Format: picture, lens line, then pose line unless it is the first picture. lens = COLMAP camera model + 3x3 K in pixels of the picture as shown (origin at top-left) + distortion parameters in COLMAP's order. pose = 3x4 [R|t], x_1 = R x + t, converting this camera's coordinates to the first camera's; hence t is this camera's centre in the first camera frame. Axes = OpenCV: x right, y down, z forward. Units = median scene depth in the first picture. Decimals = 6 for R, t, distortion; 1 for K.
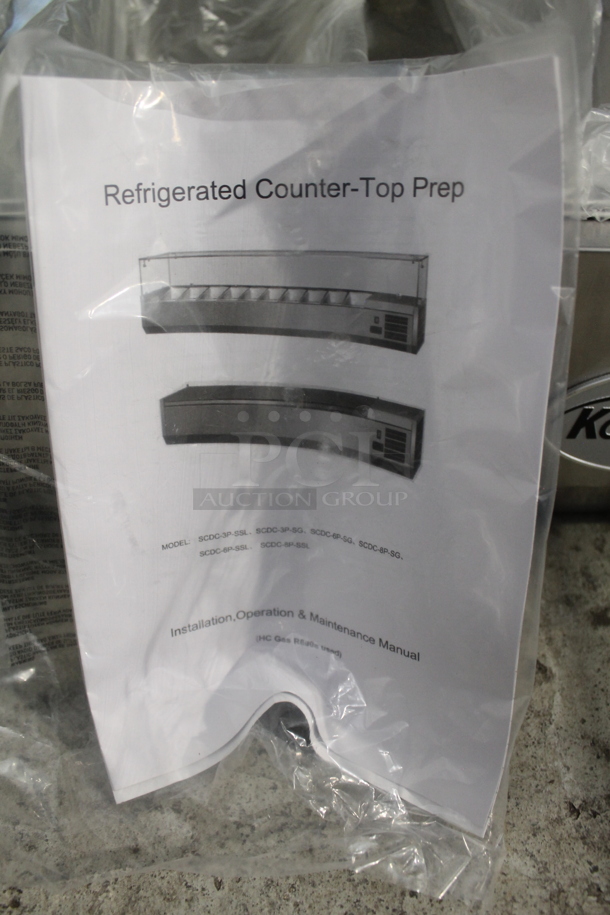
lens RADIAL K [[760.5, 0, 311.8], [0, 760.5, 458.4], [0, 0, 1]] dist [-0.134686, 0.081870]
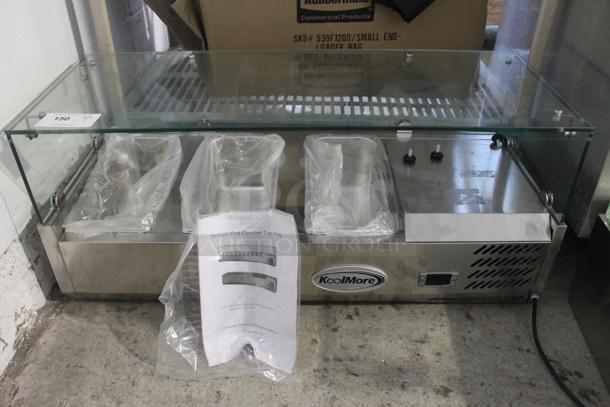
lens RADIAL K [[507.0, 0, 302.3], [0, 507.0, 202.7], [0, 0, 1]] dist [-0.134686, 0.081870]
pose [[0.999251, 0.000464, -0.038692, 0.403564], [-0.006000, 0.989693, -0.143083, -0.075761], [0.038227, 0.143208, 0.988954, -2.064465]]
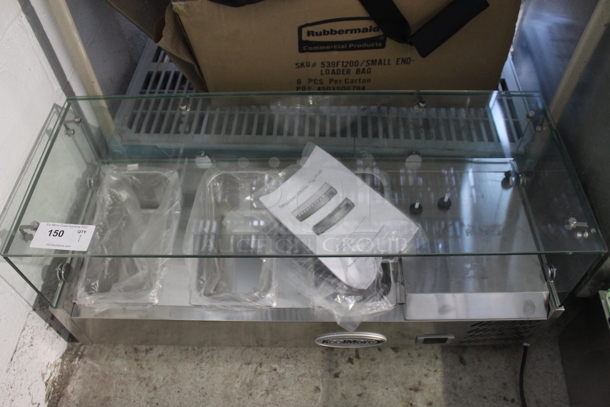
lens RADIAL K [[507.0, 0, 305.8], [0, 507.0, 200.7], [0, 0, 1]] dist [-0.134686, 0.081870]
pose [[0.998651, 0.007368, -0.051391, 0.444679], [0.000751, 0.987726, 0.156197, -1.481945], [0.051911, -0.156025, 0.986388, -2.005659]]
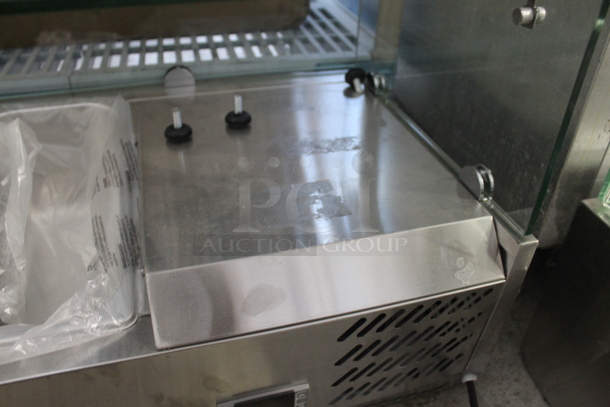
lens RADIAL K [[507.0, 0, 295.6], [0, 507.0, 200.9], [0, 0, 1]] dist [-0.134686, 0.081870]
pose [[0.969346, -0.141132, 0.201122, 1.020549], [0.164356, 0.980923, -0.103810, -0.438987], [-0.182634, 0.133683, 0.974050, -0.233569]]
